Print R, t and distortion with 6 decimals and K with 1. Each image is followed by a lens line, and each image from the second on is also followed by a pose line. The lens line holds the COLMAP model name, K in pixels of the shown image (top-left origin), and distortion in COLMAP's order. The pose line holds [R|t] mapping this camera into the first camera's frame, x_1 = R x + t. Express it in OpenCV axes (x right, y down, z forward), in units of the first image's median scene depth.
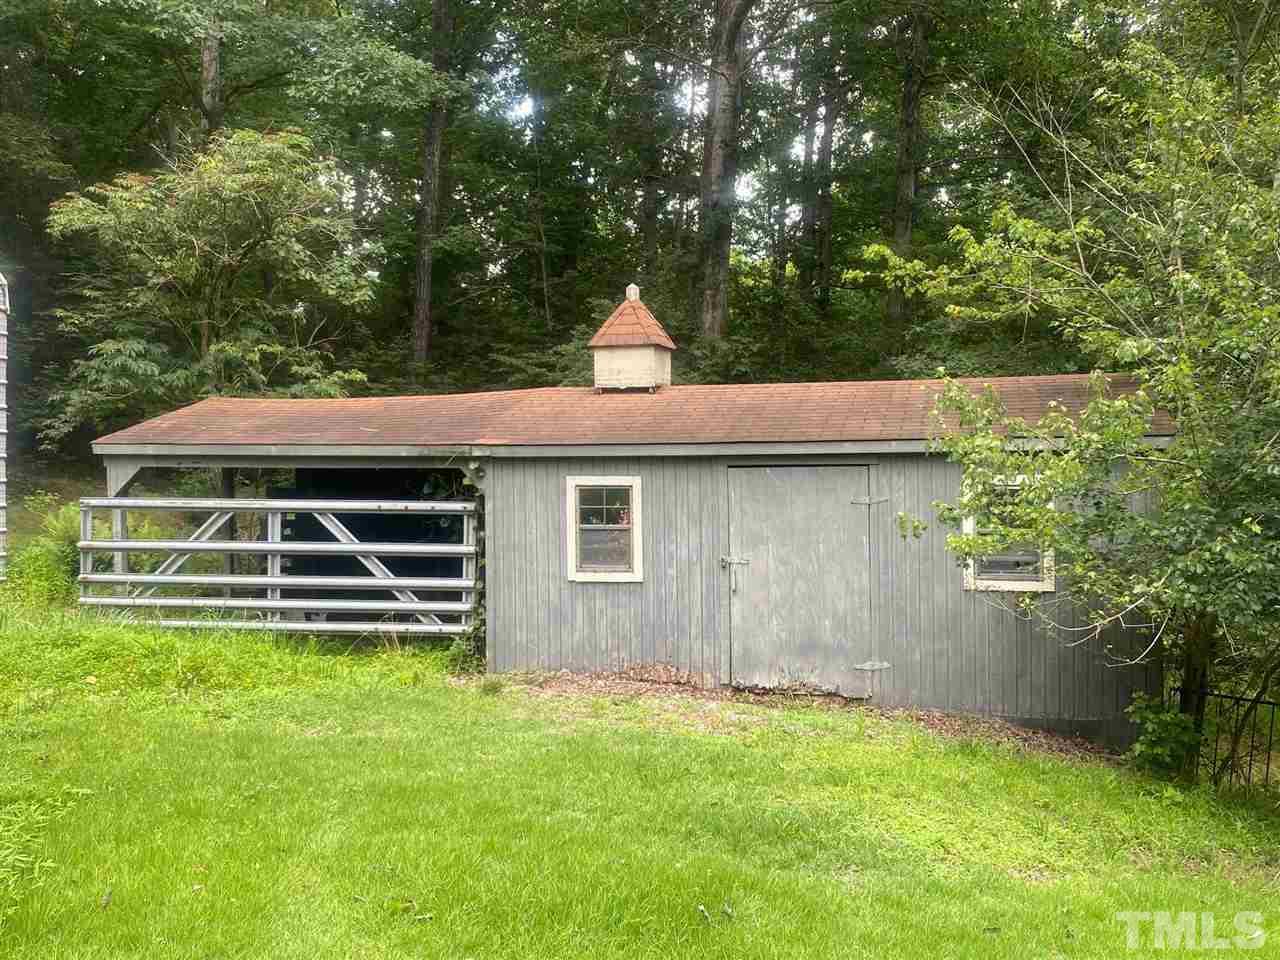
lens RADIAL K [[1249.1, 0, 640.2], [0, 1249.1, 479.2], [0, 0, 1]] dist [0.019277, 0.000000]
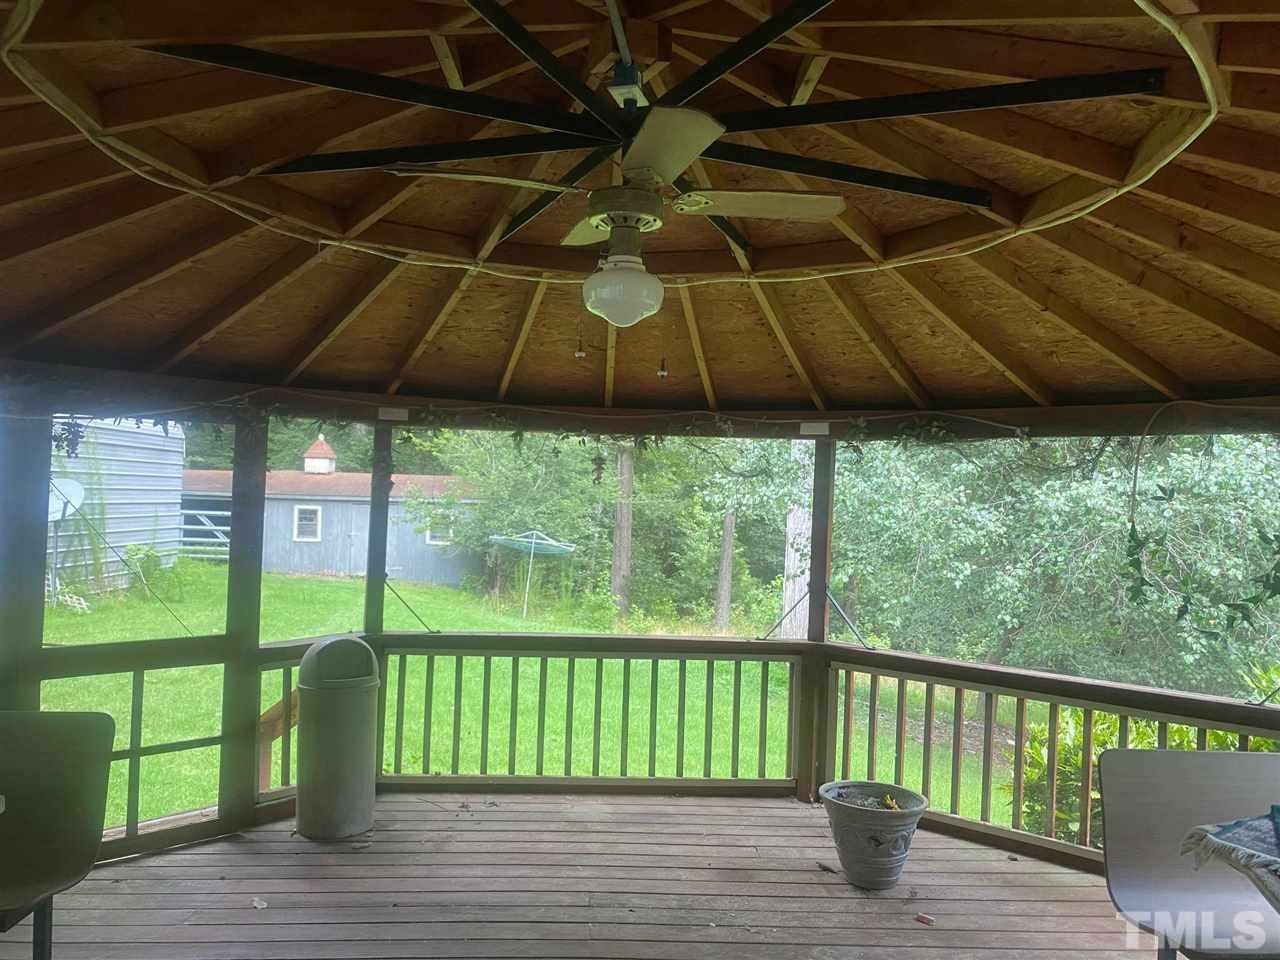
lens RADIAL K [[975.2, 0, 645.8], [0, 975.2, 477.1], [0, 0, 1]] dist [0.057970, -0.010735]
pose [[0.948046, 0.042621, 0.315267, -0.006974], [-0.036571, 0.999016, -0.025082, -0.040088], [-0.316026, 0.012249, 0.948672, -1.425523]]
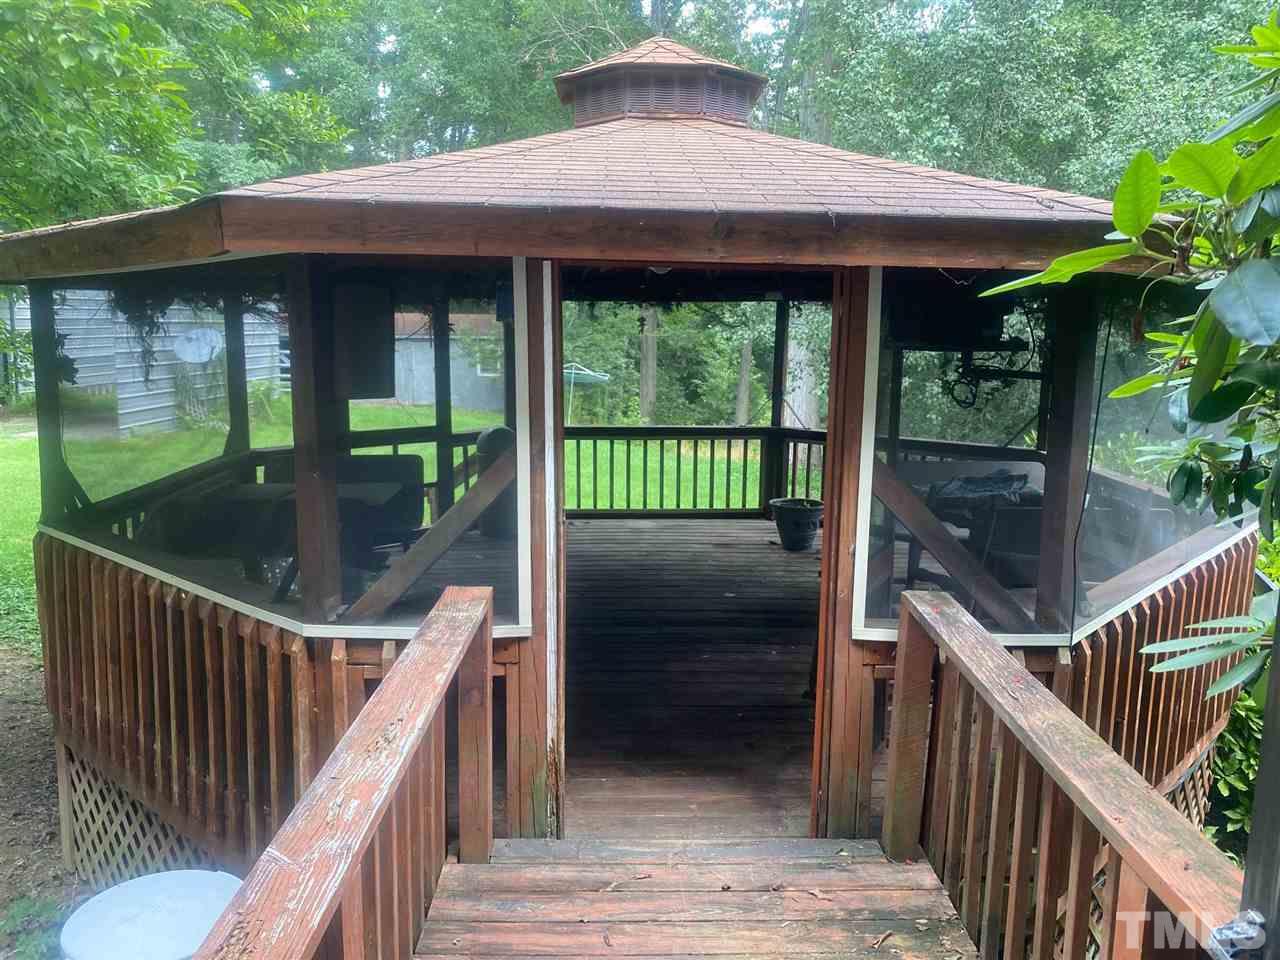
lens RADIAL K [[975.2, 0, 643.8], [0, 975.2, 475.3], [0, 0, 1]] dist [0.057970, -0.010735]
pose [[0.956208, -0.031324, 0.291007, -0.133127], [-0.012464, 0.988997, 0.147411, -0.053678], [-0.292422, -0.144582, 0.945296, -1.794009]]
